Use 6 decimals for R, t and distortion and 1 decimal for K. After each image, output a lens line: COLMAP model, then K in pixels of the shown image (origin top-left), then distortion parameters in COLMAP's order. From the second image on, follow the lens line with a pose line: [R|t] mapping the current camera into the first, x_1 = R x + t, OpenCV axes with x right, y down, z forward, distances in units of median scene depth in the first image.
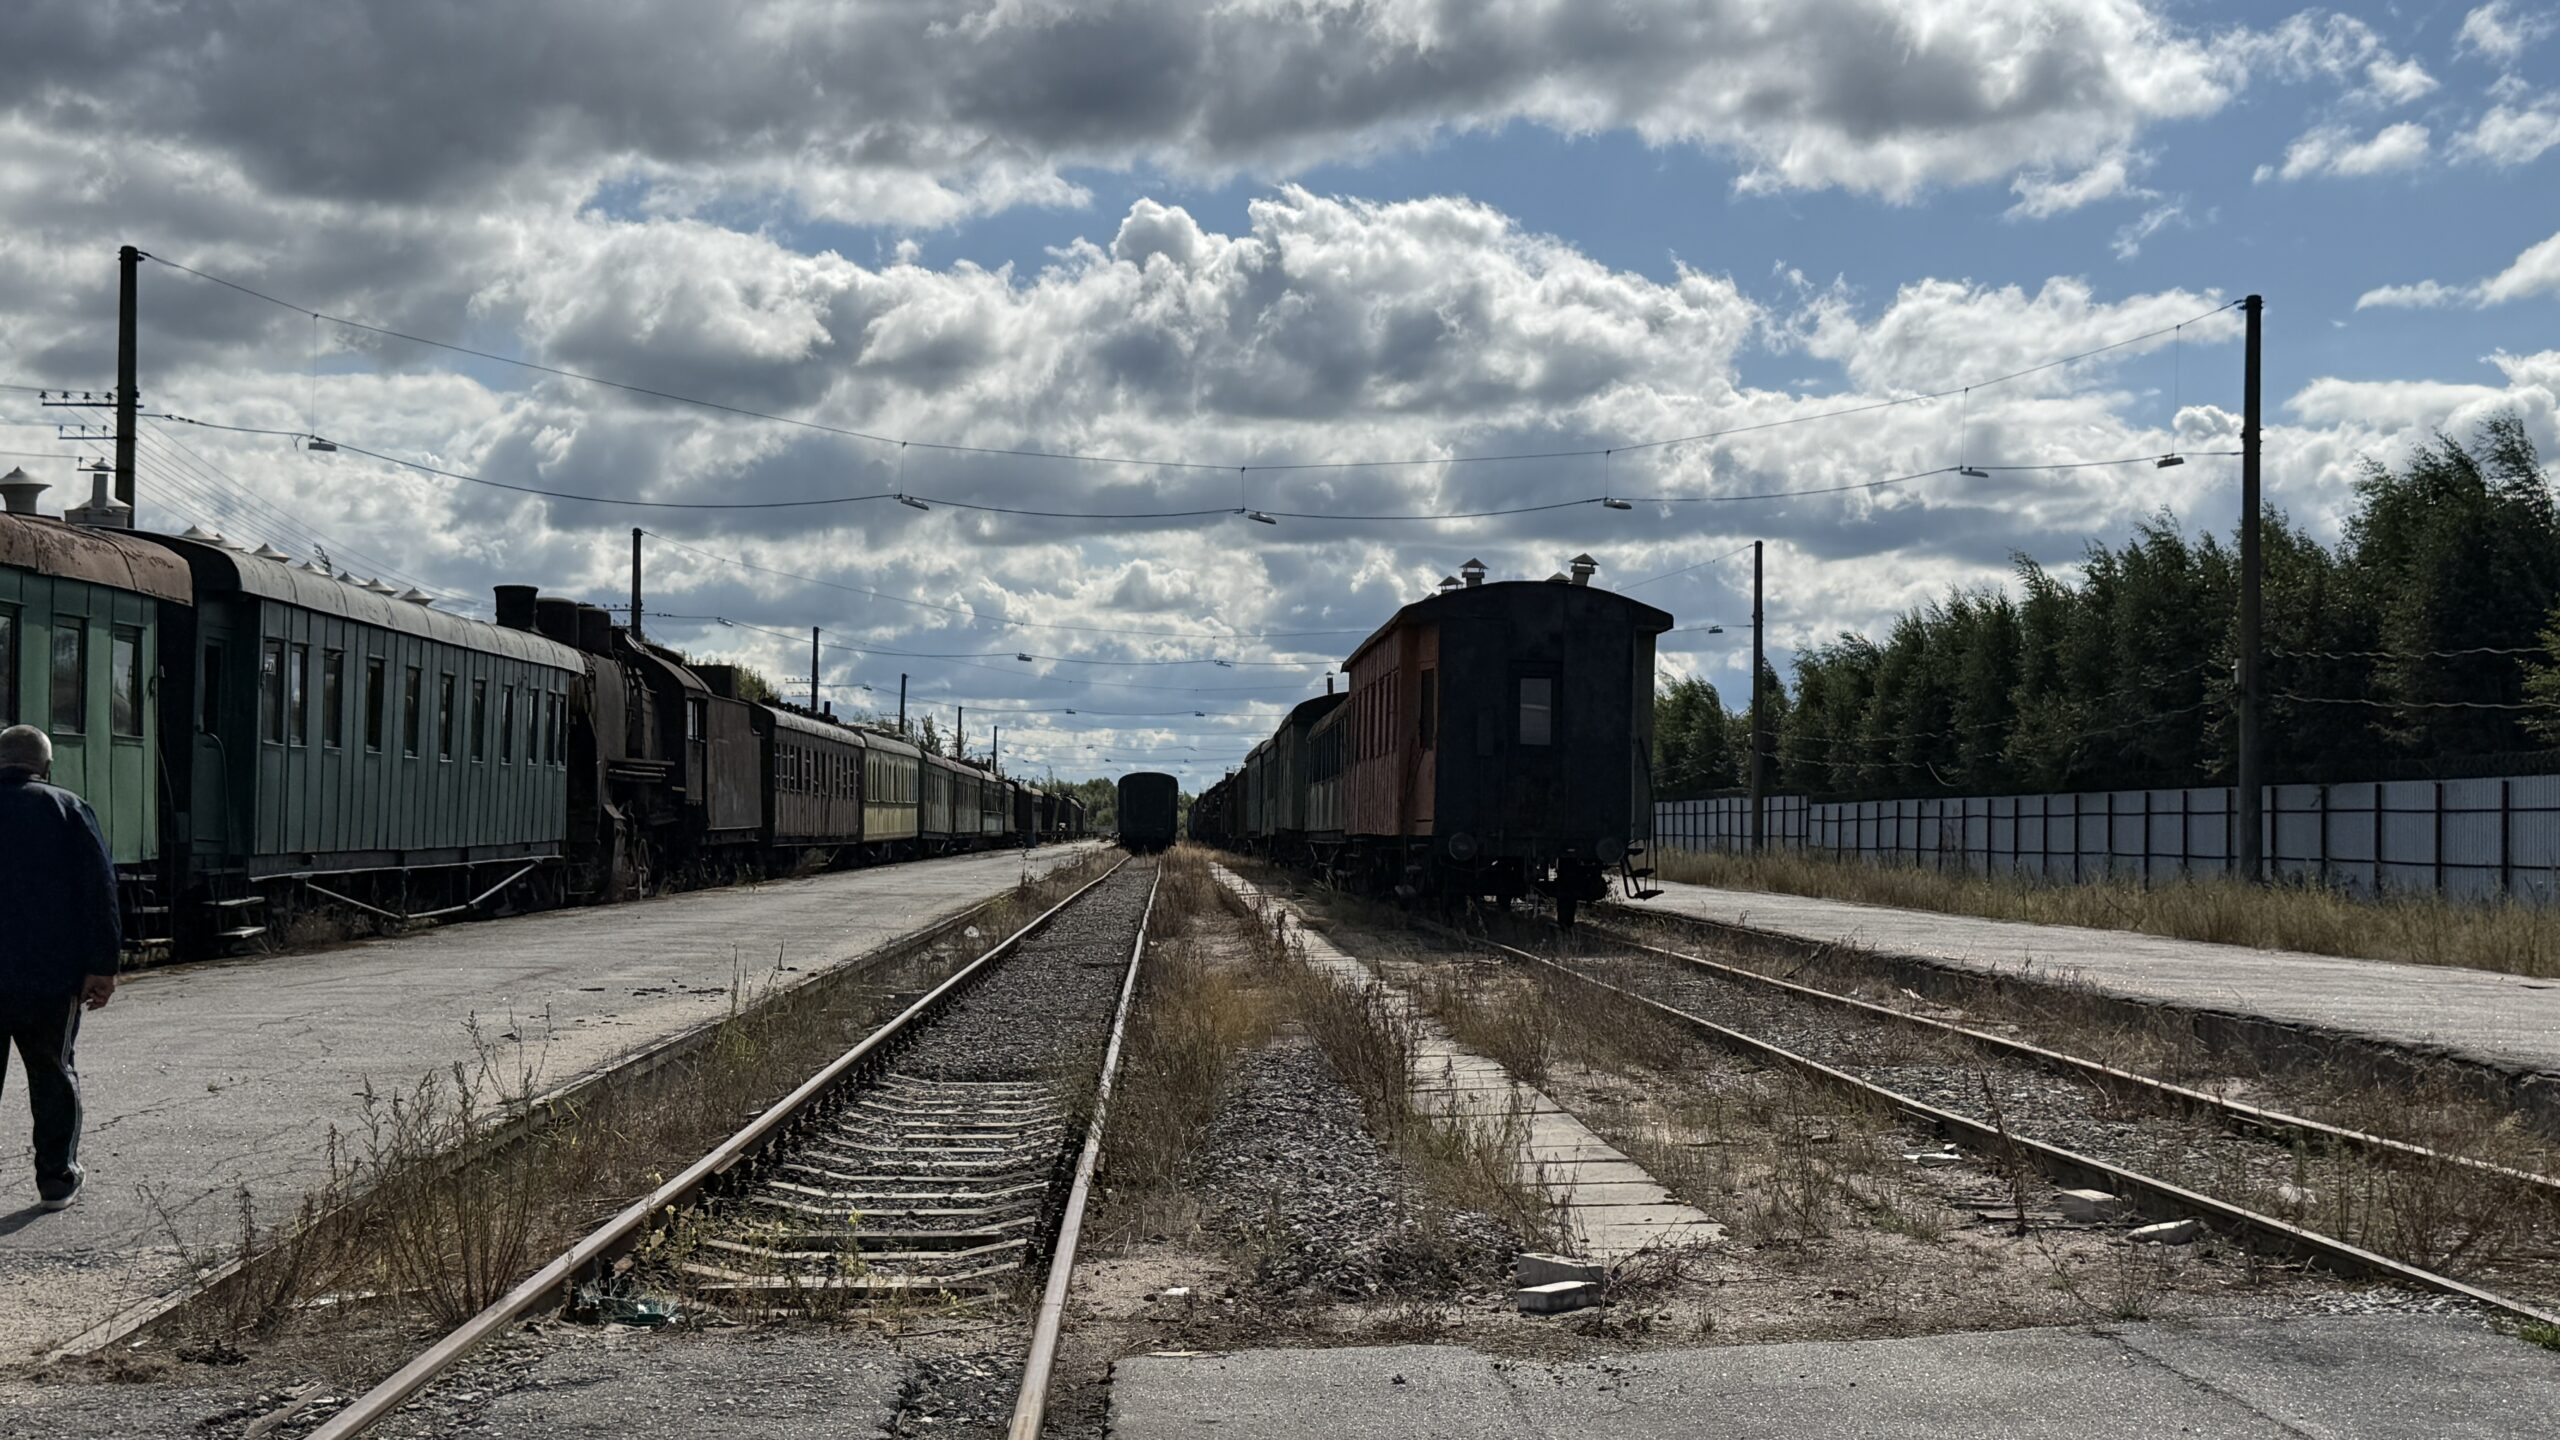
lens RADIAL K [[3405.1, 0, 1285.8], [0, 3405.1, 713.5], [0, 0, 1]] dist [0.121821, 0.000000]
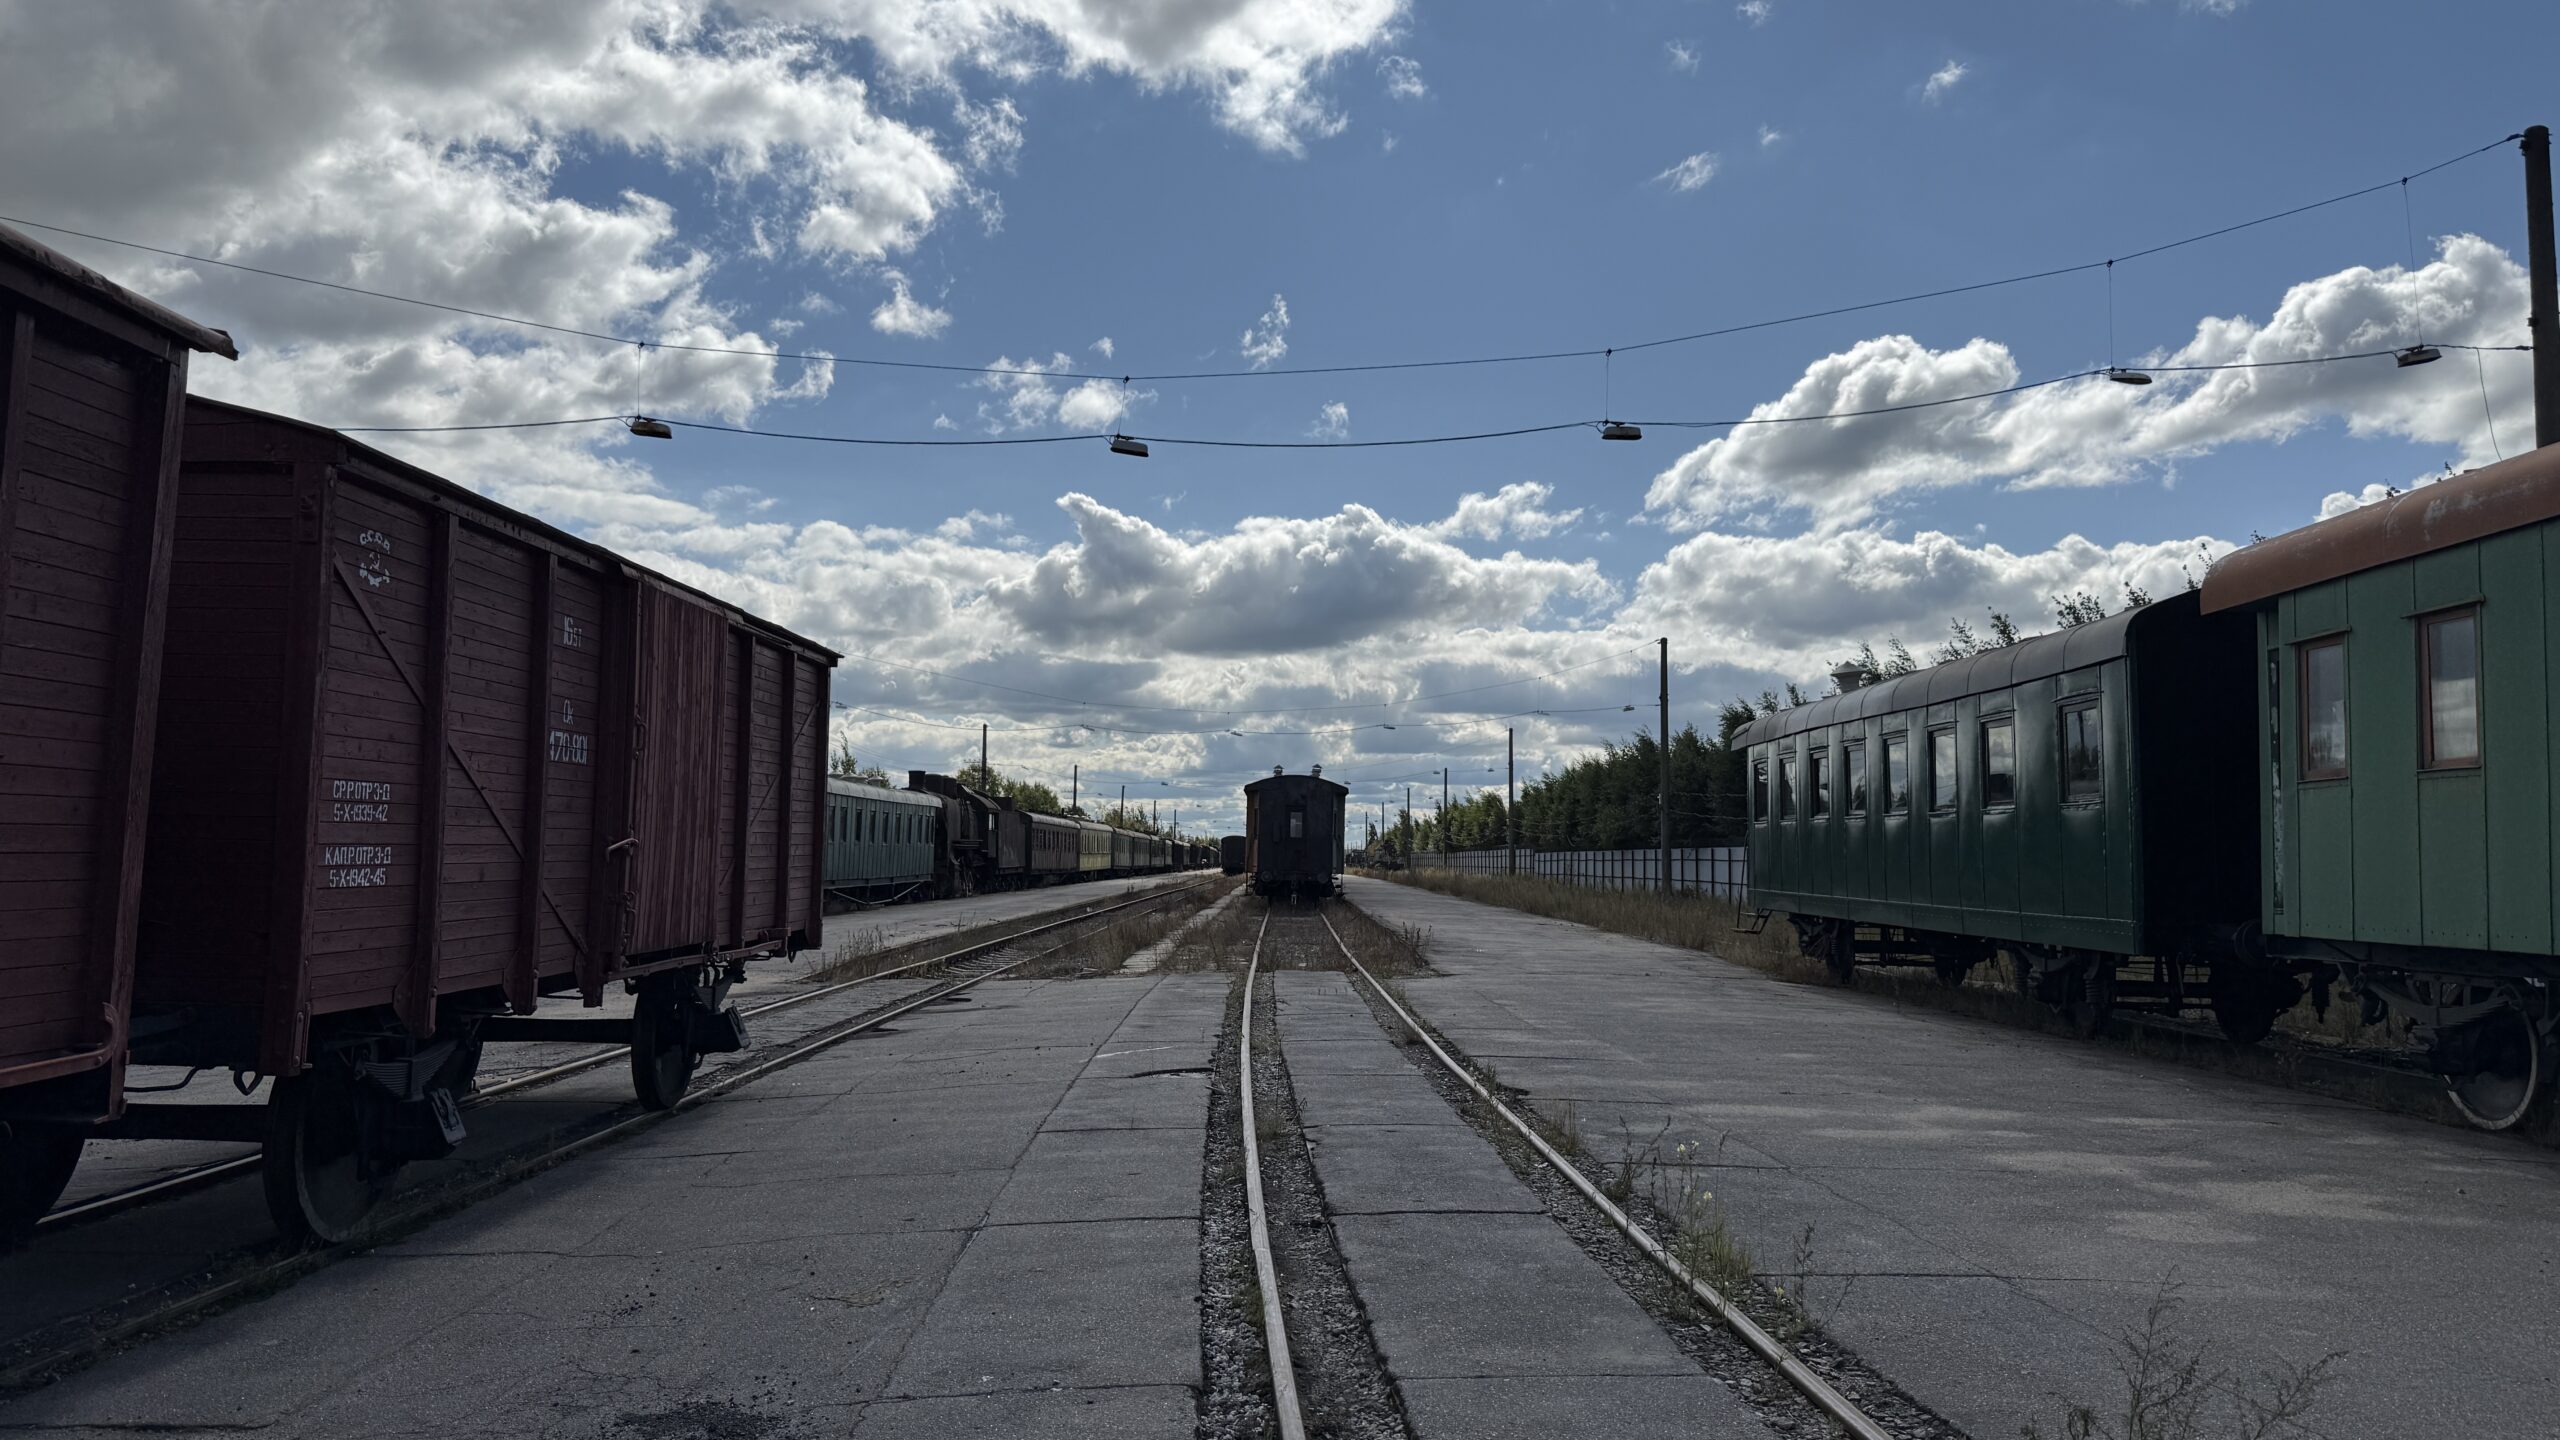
lens RADIAL K [[2091.5, 0, 1281.0], [0, 2091.5, 703.8], [0, 0, 1]] dist [0.167749, -0.043765]
pose [[0.997540, -0.006118, -0.069829, 0.177132], [0.003220, 0.999131, -0.041550, -0.025621], [0.070023, 0.041223, 0.996693, -0.613387]]
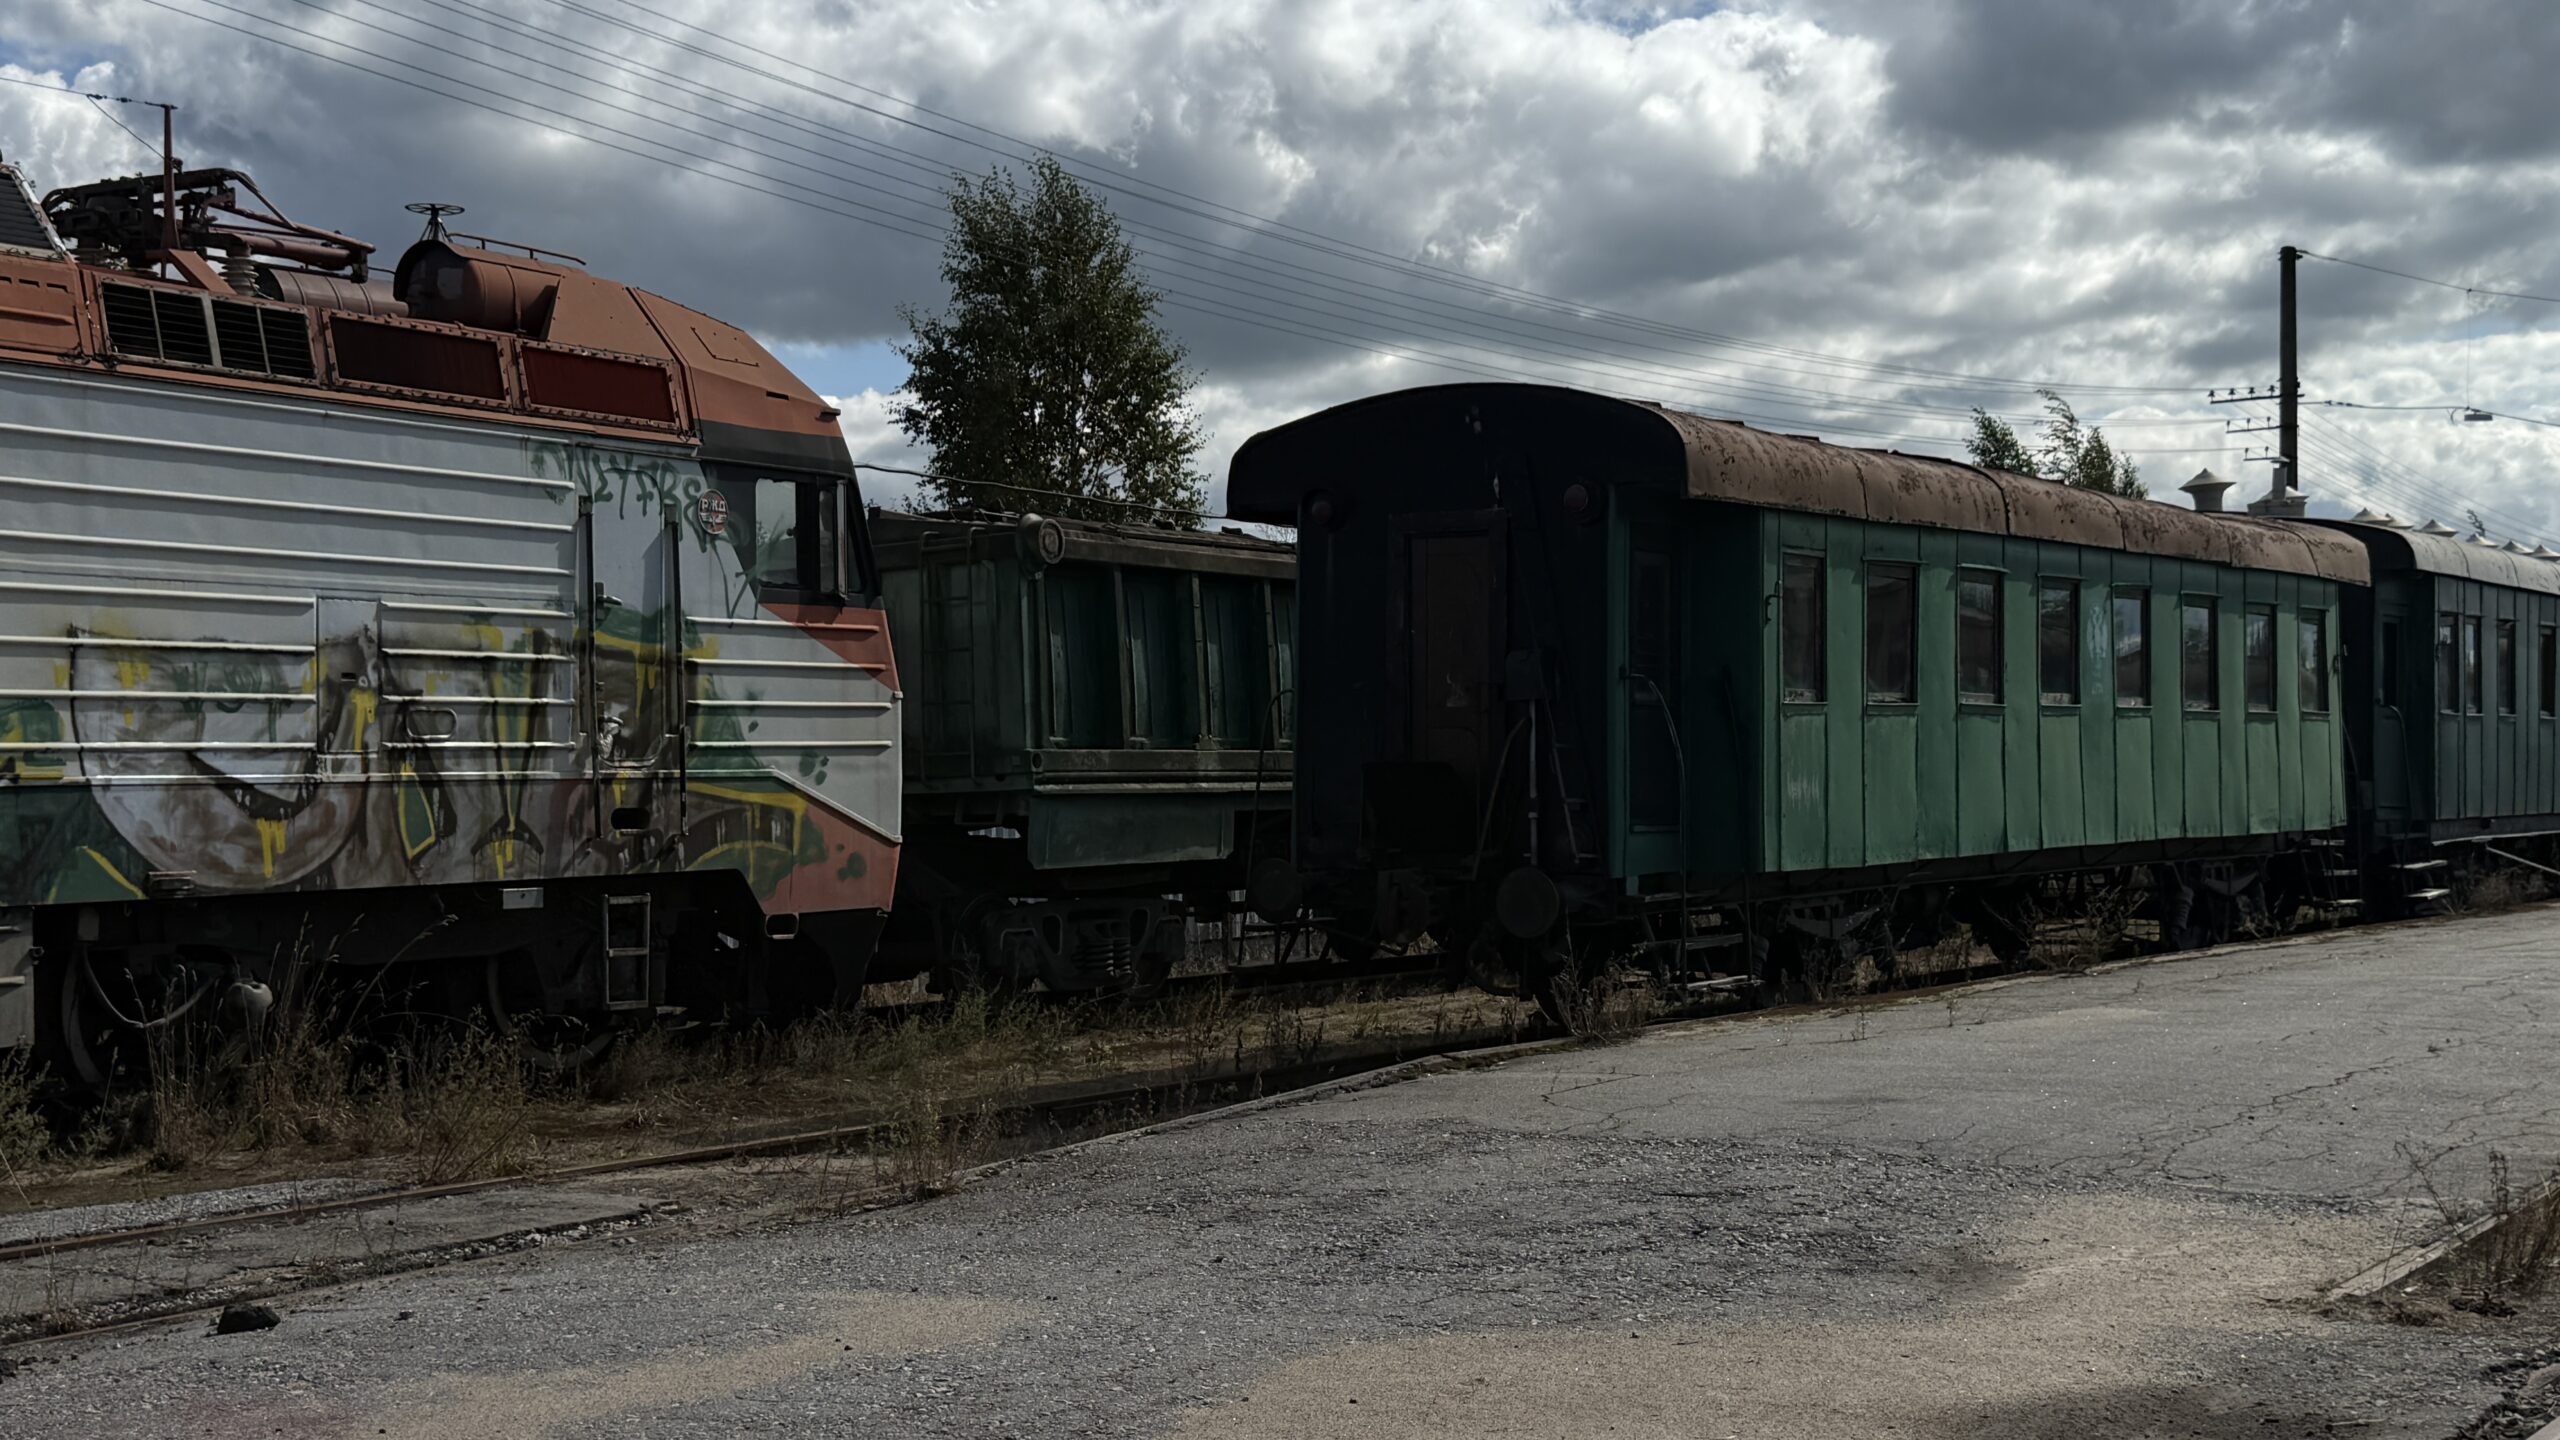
lens RADIAL K [[3365.4, 0, 1281.0], [0, 3365.4, 734.7], [0, 0, 1]] dist [0.128476, 0.000000]
pose [[0.832667, -0.025222, -0.553199, -0.015663], [0.040141, 0.999083, 0.014869, -0.012684], [0.552317, -0.034587, 0.832916, -0.048665]]
